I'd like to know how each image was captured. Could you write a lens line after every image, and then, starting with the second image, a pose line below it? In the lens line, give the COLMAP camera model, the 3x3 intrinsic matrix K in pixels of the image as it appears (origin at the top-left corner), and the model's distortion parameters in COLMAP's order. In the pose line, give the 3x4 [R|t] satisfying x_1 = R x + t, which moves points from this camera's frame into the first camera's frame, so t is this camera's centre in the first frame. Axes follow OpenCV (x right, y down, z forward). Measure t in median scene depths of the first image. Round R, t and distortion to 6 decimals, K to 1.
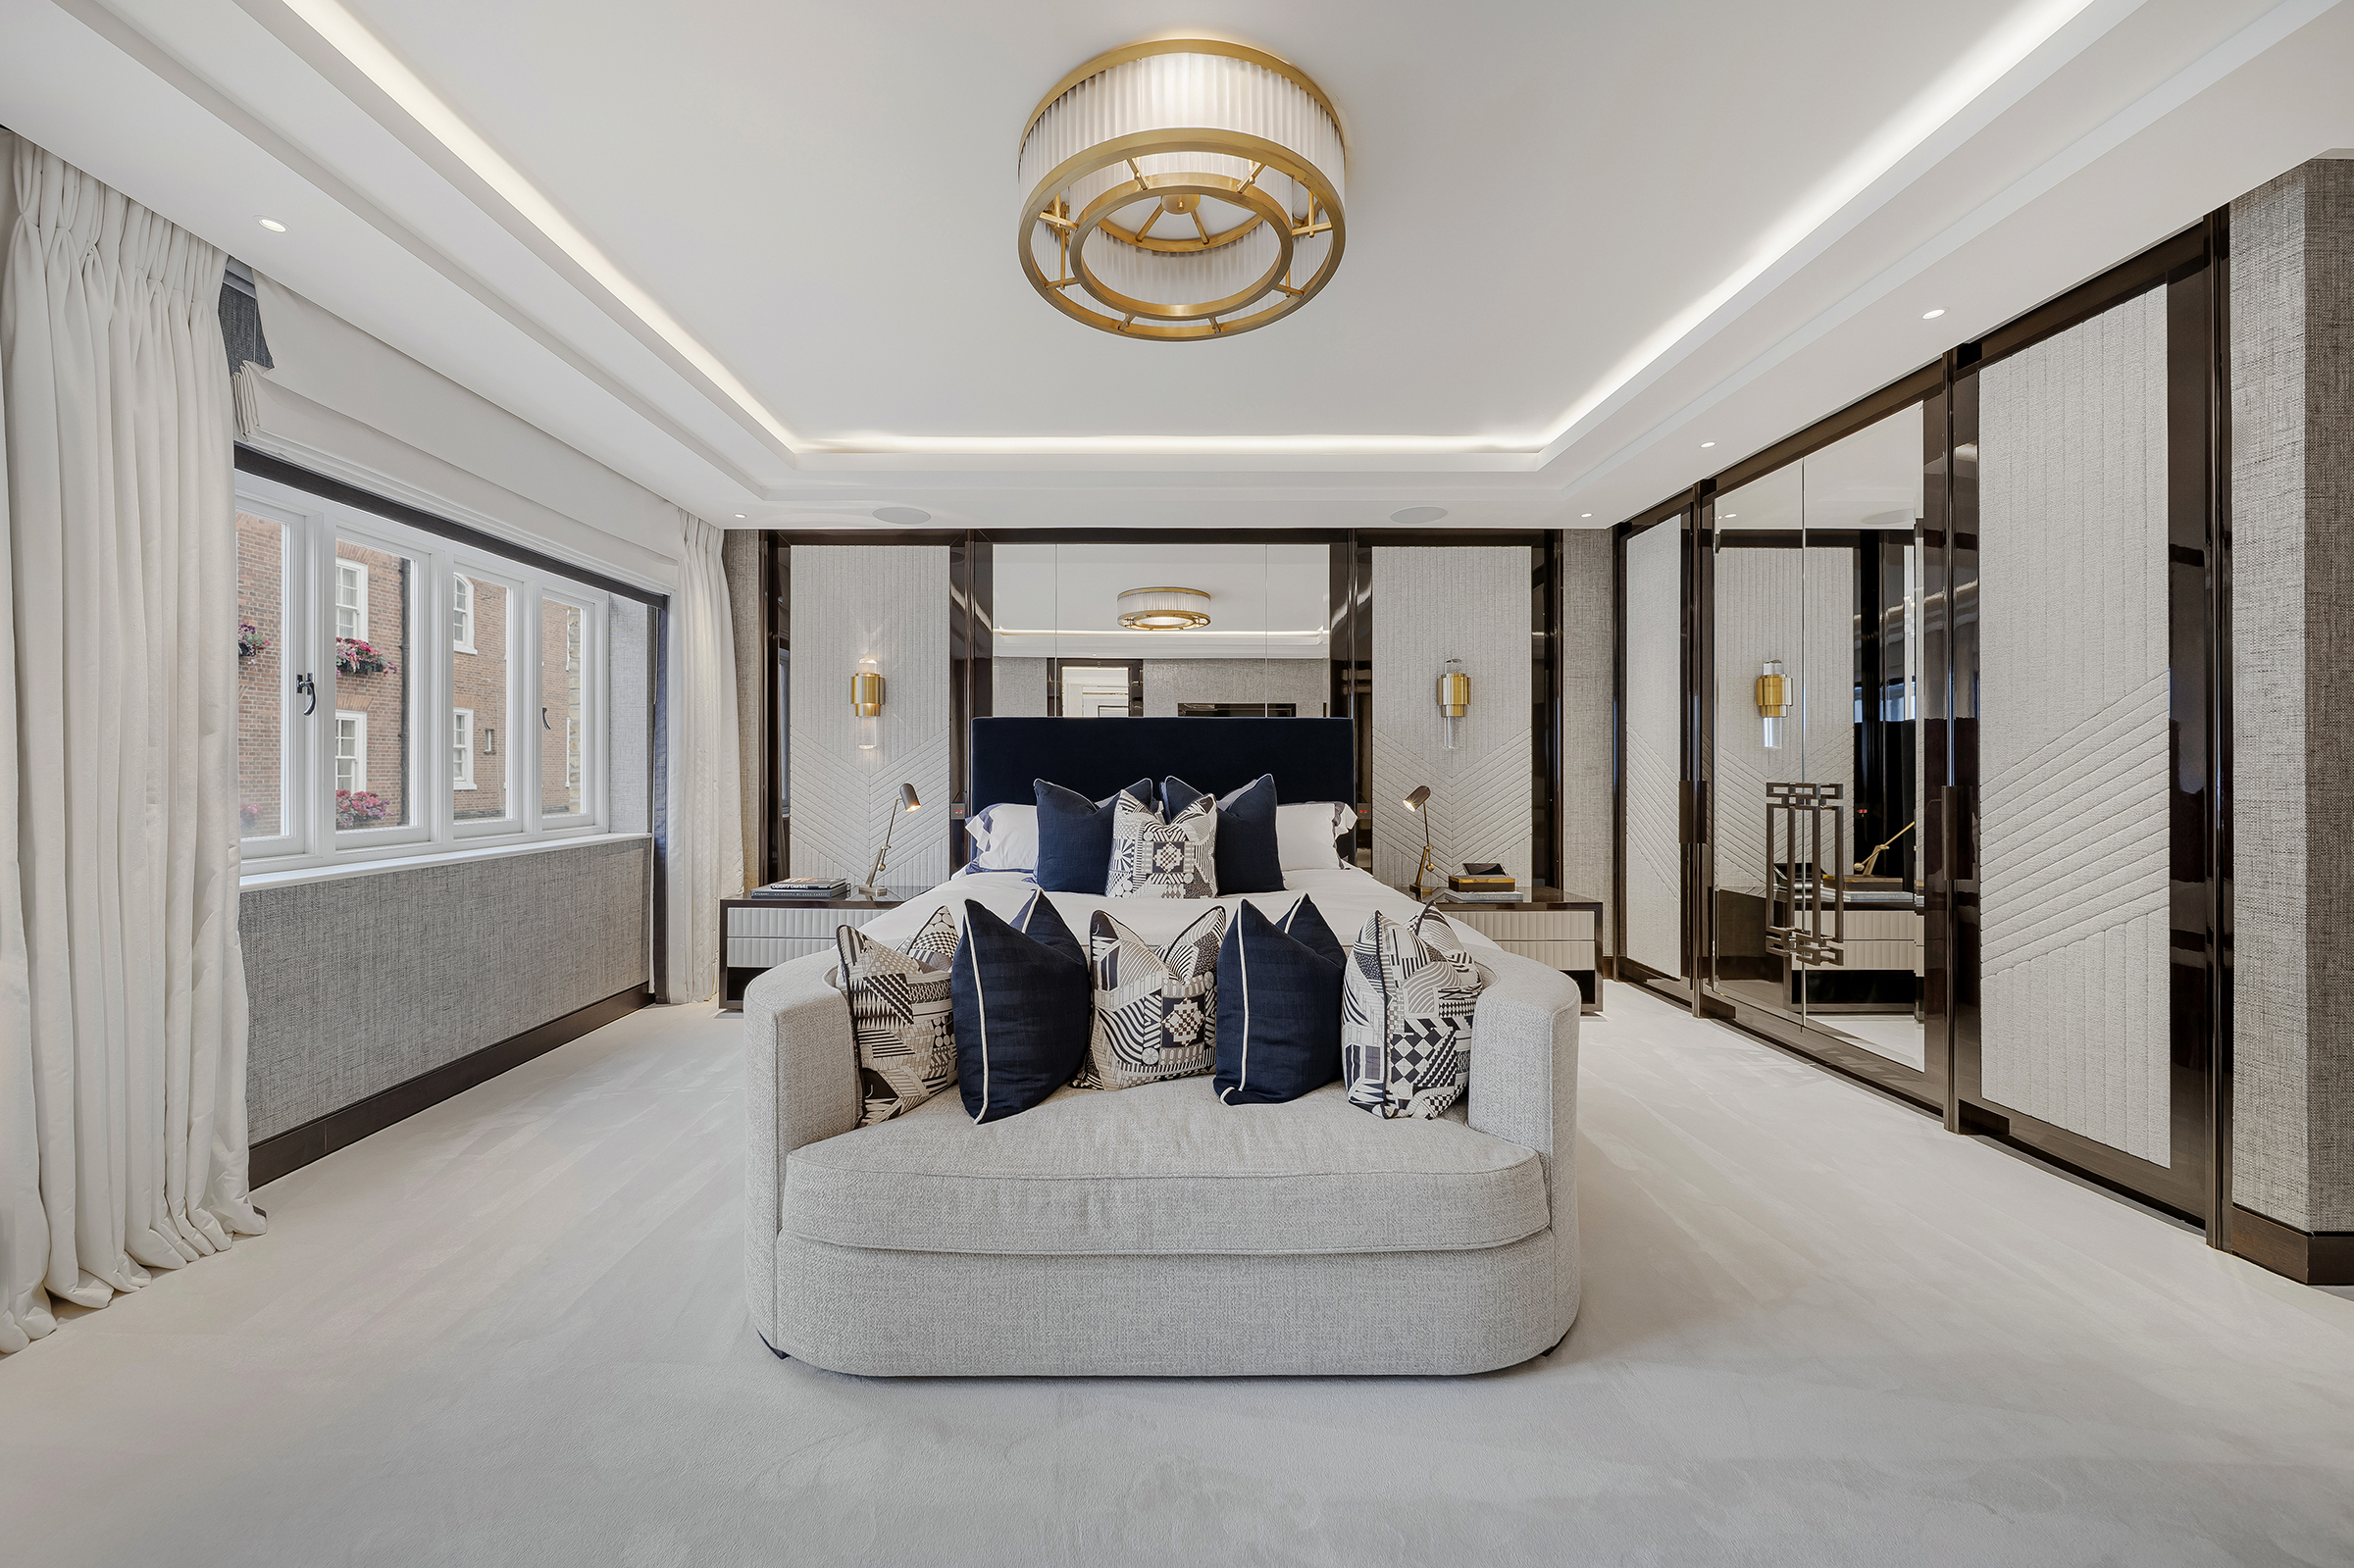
lens RADIAL K [[865.2, 0, 1169.1], [0, 865.2, 761.7], [0, 0, 1]] dist [0.025783, 0.000122]
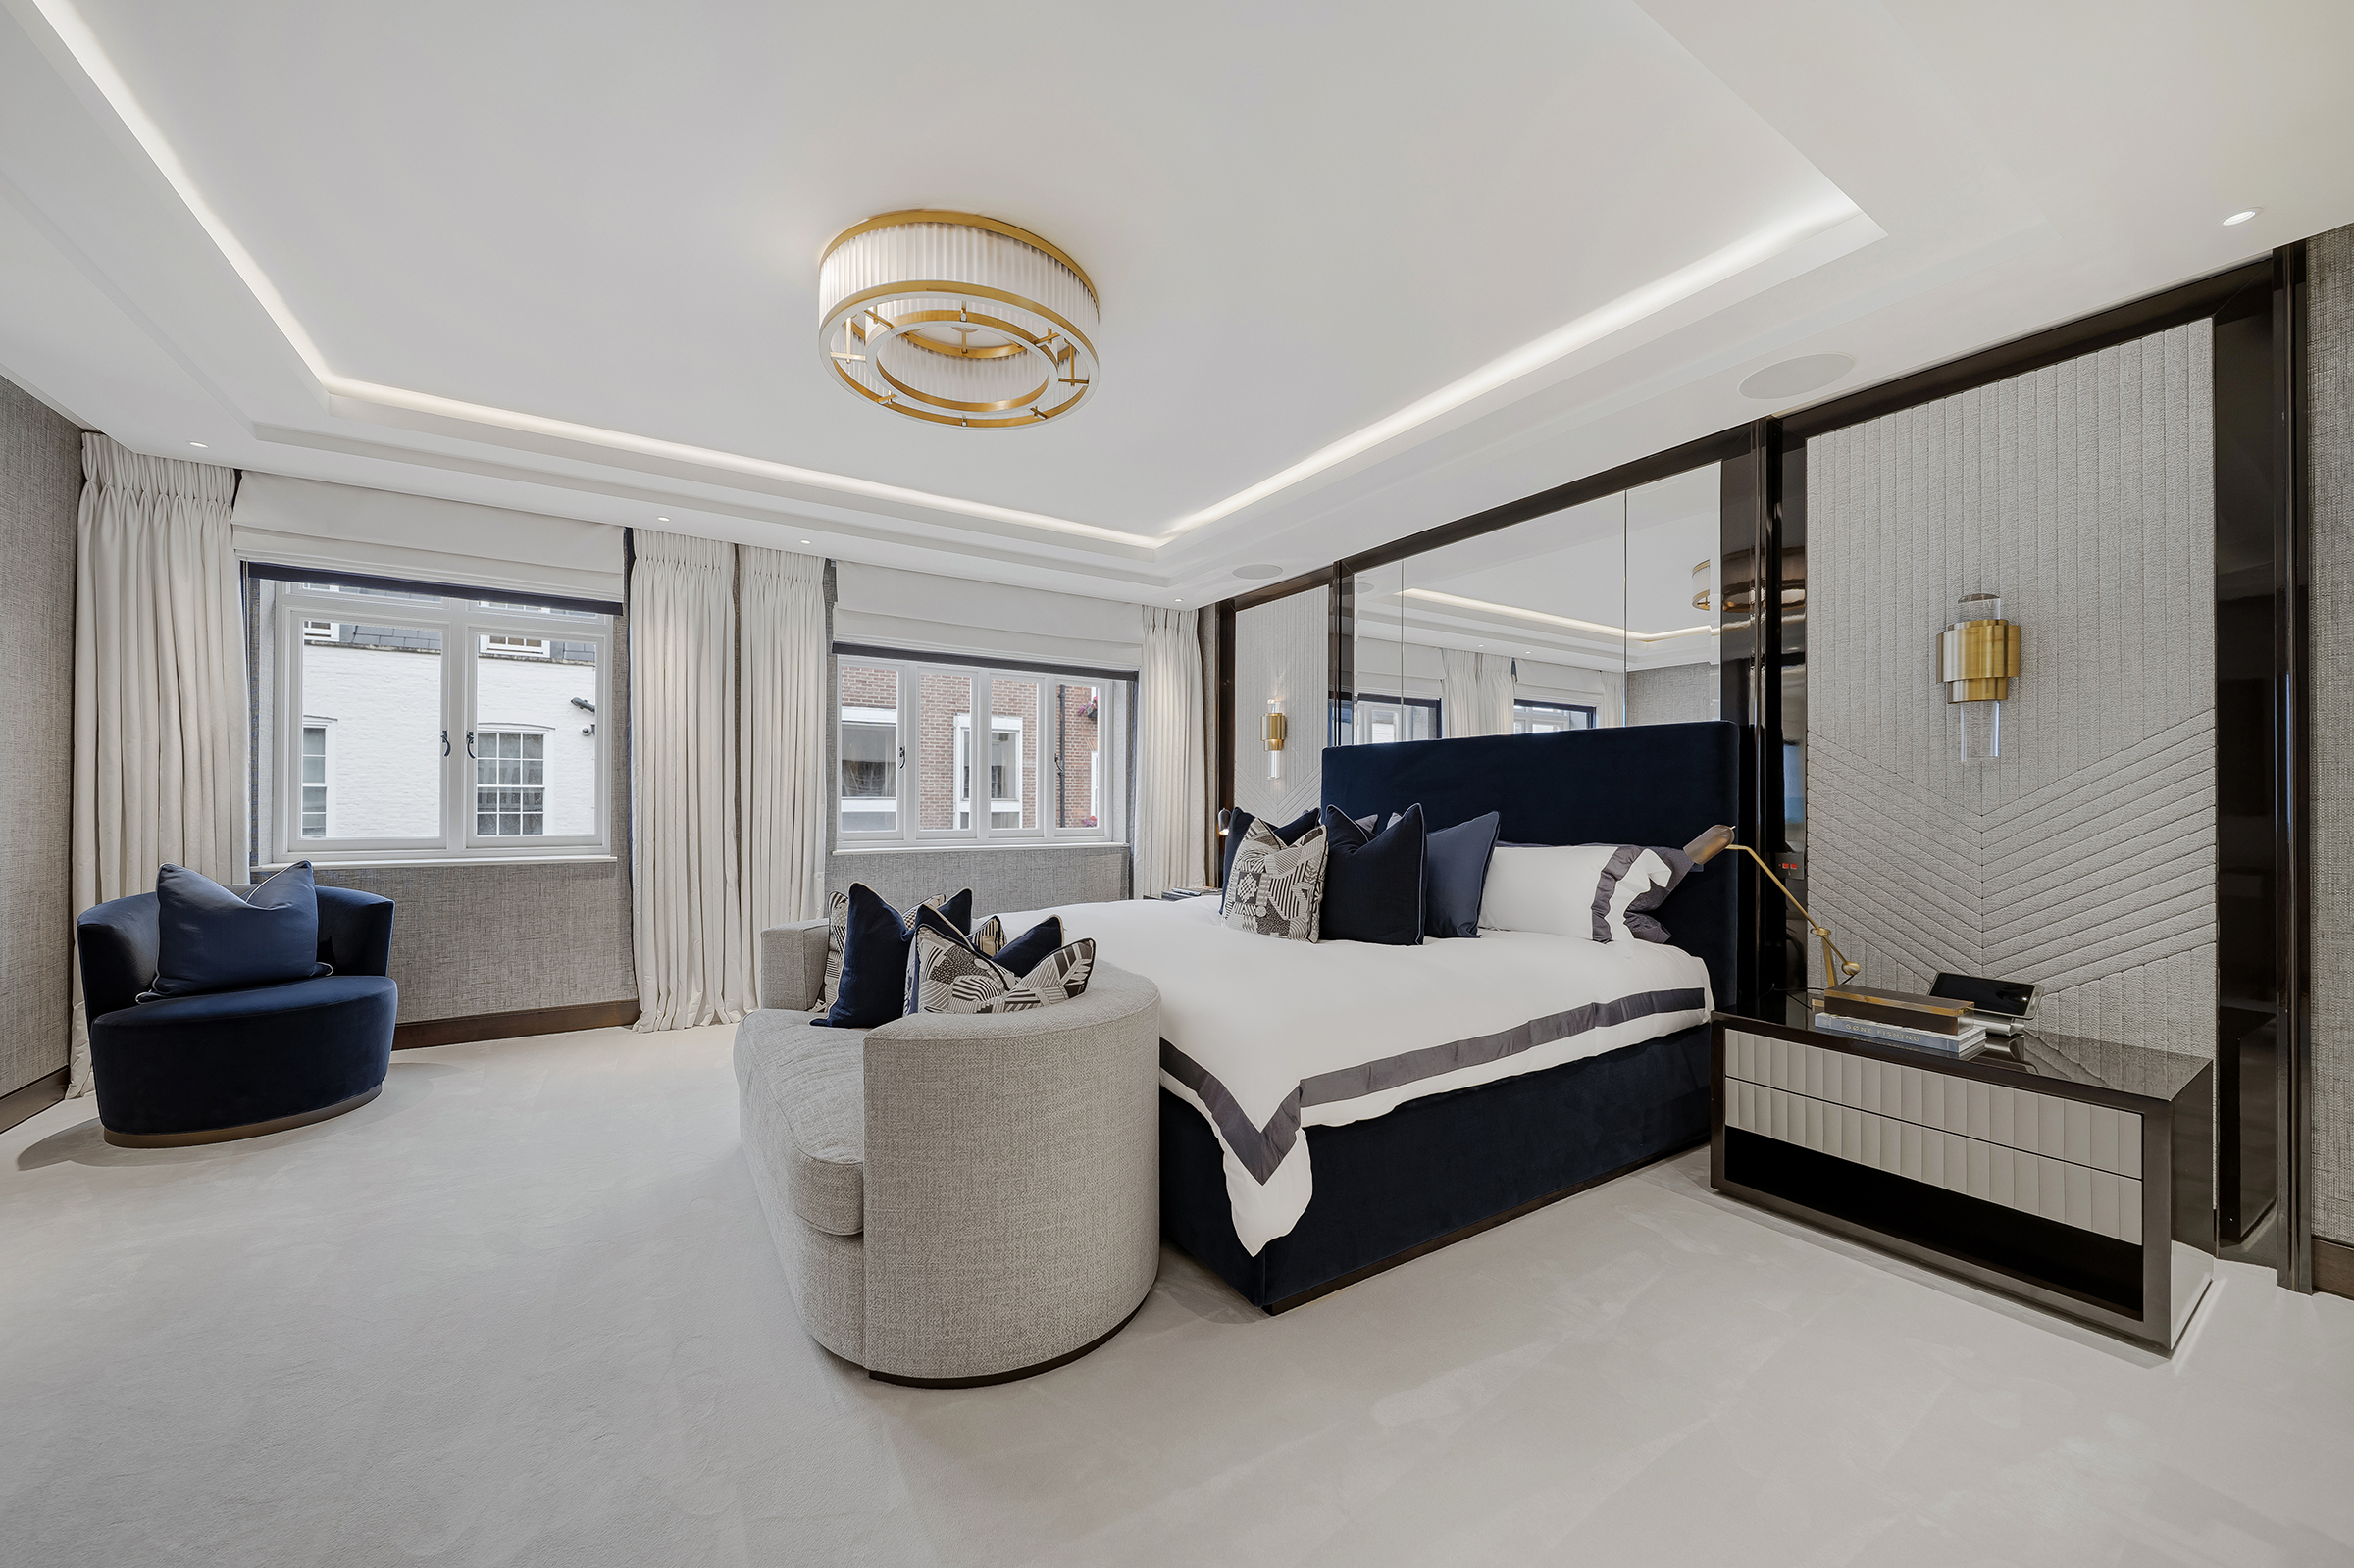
lens RADIAL K [[854.3, 0, 1168.6], [0, 854.3, 791.5], [0, 0, 1]] dist [-0.000095, -0.000005]
pose [[0.526675, -0.006588, -0.850041, 0.594099], [0.001575, 0.999976, -0.006775, 0.008439], [0.850065, 0.002230, 0.526673, 0.336804]]
